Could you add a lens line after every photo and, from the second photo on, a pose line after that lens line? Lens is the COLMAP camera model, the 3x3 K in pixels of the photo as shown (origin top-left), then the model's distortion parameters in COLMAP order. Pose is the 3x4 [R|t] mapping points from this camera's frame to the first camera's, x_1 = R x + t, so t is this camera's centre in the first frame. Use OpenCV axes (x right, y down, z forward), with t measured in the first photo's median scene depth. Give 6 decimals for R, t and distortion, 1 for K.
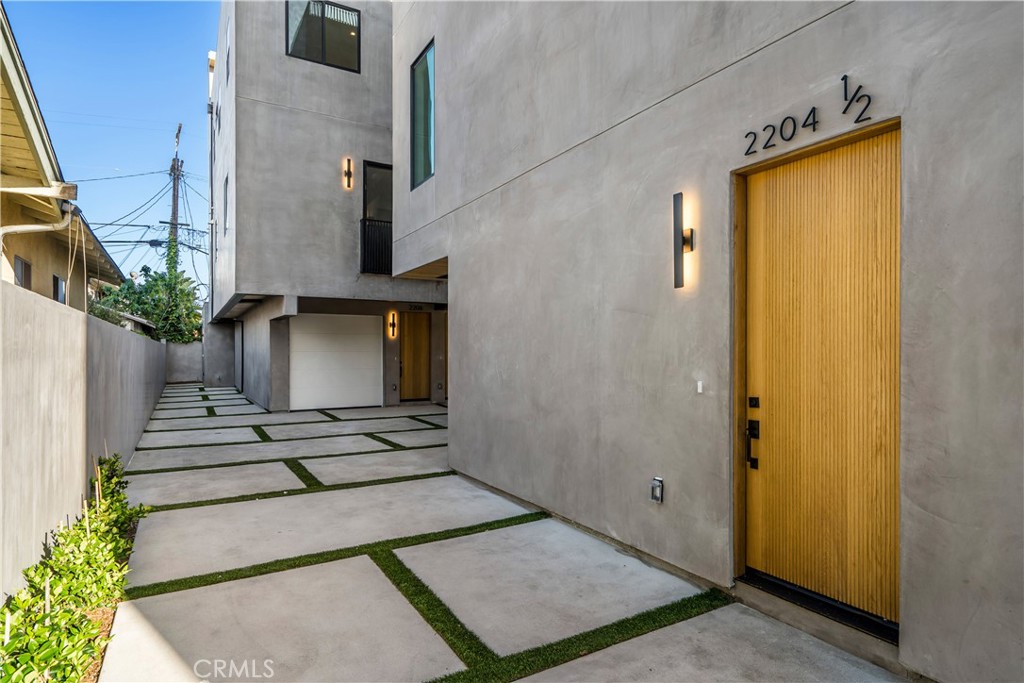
lens RADIAL K [[555.6, 0, 512.6], [0, 555.6, 345.8], [0, 0, 1]] dist [-0.023205, 0.001316]
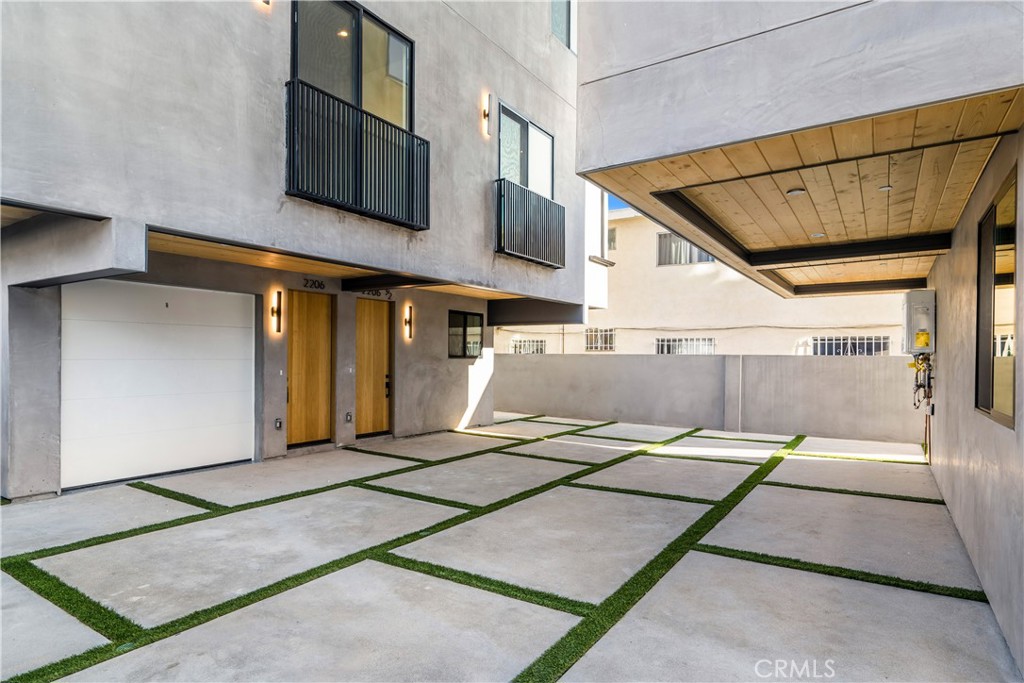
lens RADIAL K [[555.6, 0, 515.4], [0, 555.6, 352.5], [0, 0, 1]] dist [-0.023205, 0.001316]
pose [[0.898834, 0.008614, 0.438205, -0.291951], [-0.011321, 0.999930, 0.003566, -0.001908], [-0.438143, -0.008166, 0.898868, 0.476911]]
